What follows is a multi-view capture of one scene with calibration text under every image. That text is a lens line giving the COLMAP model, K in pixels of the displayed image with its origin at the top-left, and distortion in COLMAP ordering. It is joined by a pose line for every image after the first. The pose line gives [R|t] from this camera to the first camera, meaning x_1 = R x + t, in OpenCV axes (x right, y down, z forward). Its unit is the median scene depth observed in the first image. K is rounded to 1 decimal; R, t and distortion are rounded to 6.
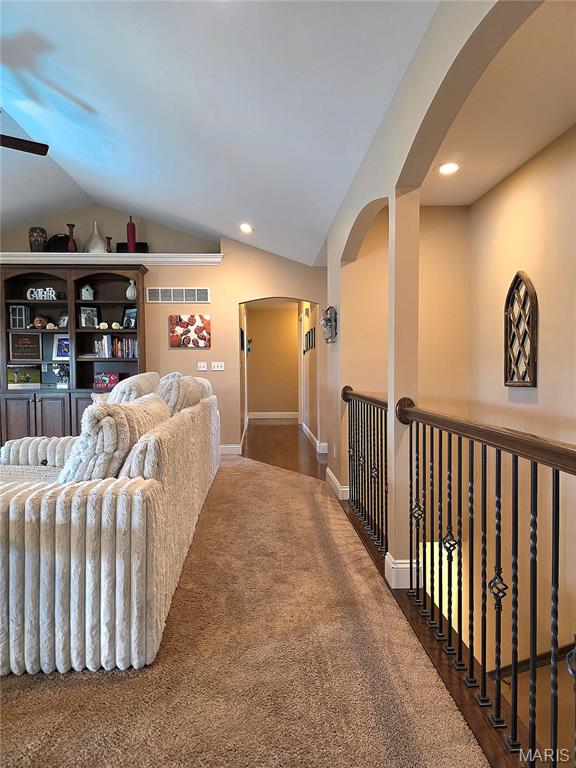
lens RADIAL K [[518.1, 0, 279.2], [0, 518.1, 387.3], [0, 0, 1]] dist [0.075373, -0.079140]
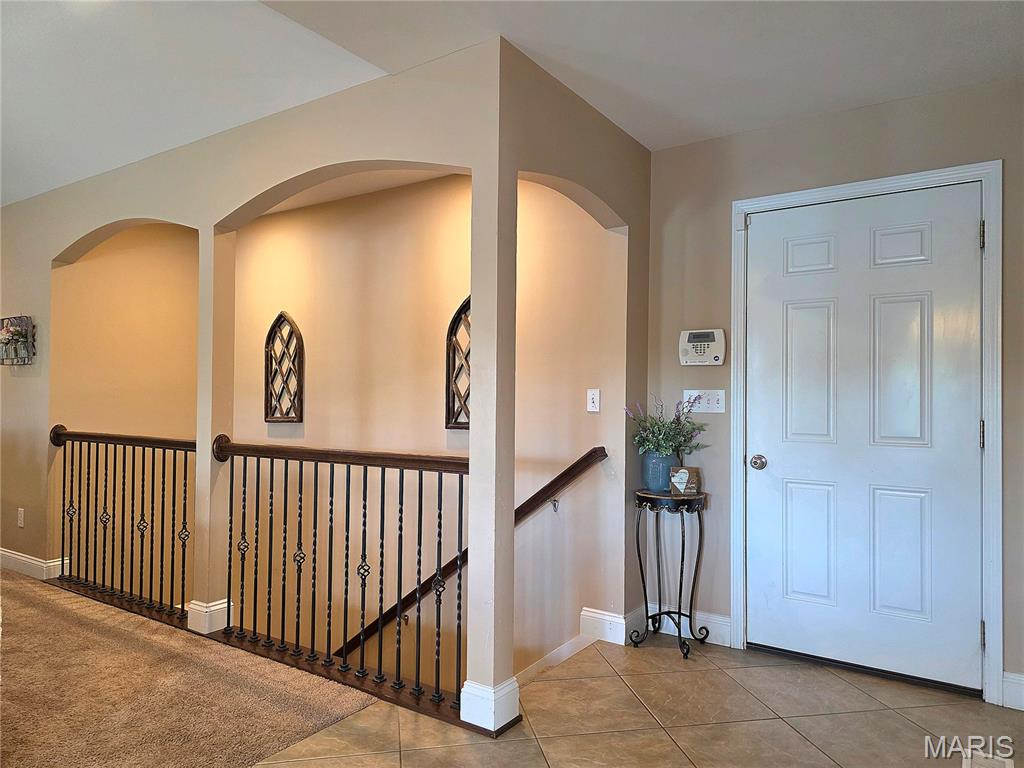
lens RADIAL K [[690.8, 0, 515.2], [0, 690.8, 388.5], [0, 0, 1]] dist [0.075373, -0.079140]
pose [[0.596374, 0.023276, 0.802369, -0.197078], [0.016590, 0.999009, -0.041312, -0.001823], [-0.802535, 0.037949, 0.595397, -0.097585]]
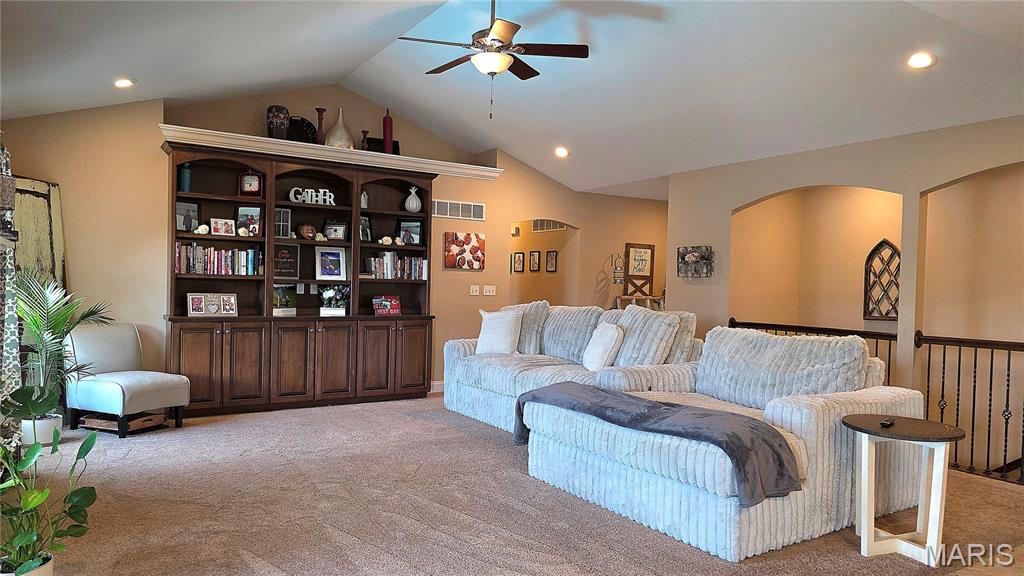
lens RADIAL K [[665.8, 0, 522.1], [0, 665.8, 303.6], [0, 0, 1]] dist [0.003684, -0.001683]
pose [[0.861191, 0.013104, 0.508113, -0.695214], [-0.011531, 0.999914, -0.006245, -0.012350], [-0.508151, -0.000481, 0.861268, -0.031242]]
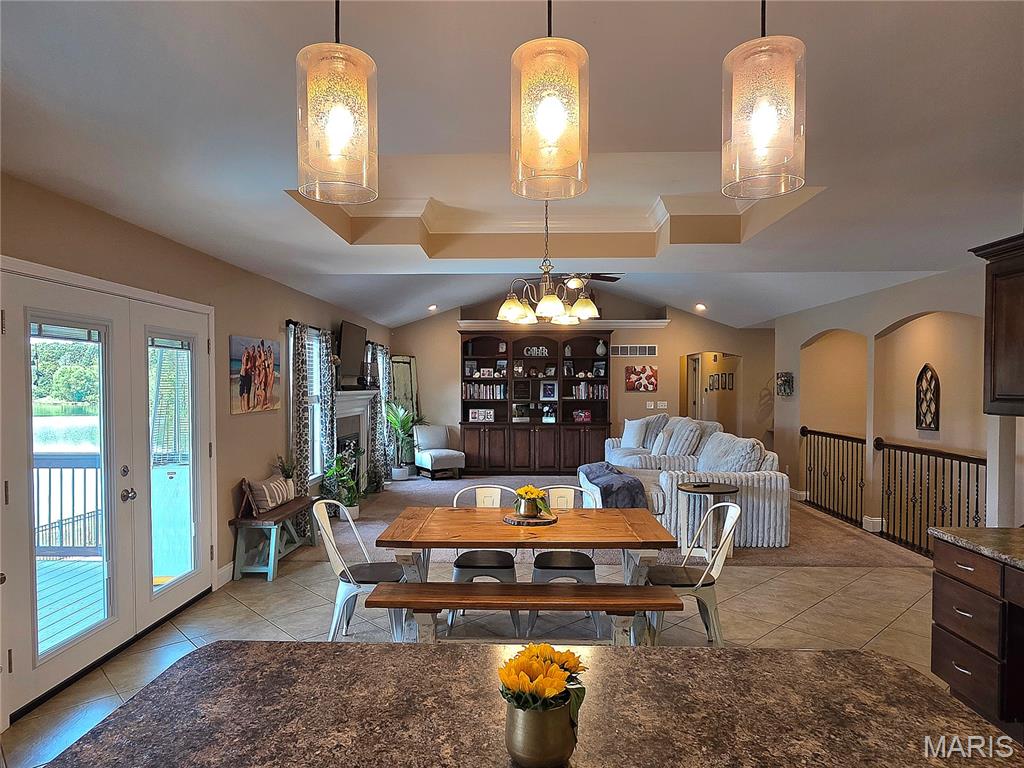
lens RADIAL K [[624.8, 0, 510.3], [0, 624.8, 399.6], [0, 0, 1]] dist [0.001214, -0.000115]
pose [[0.997222, 0.009166, -0.073927, -0.401118], [-0.010173, 0.999860, -0.013254, -0.031849], [0.073795, 0.013970, 0.997176, -0.609821]]
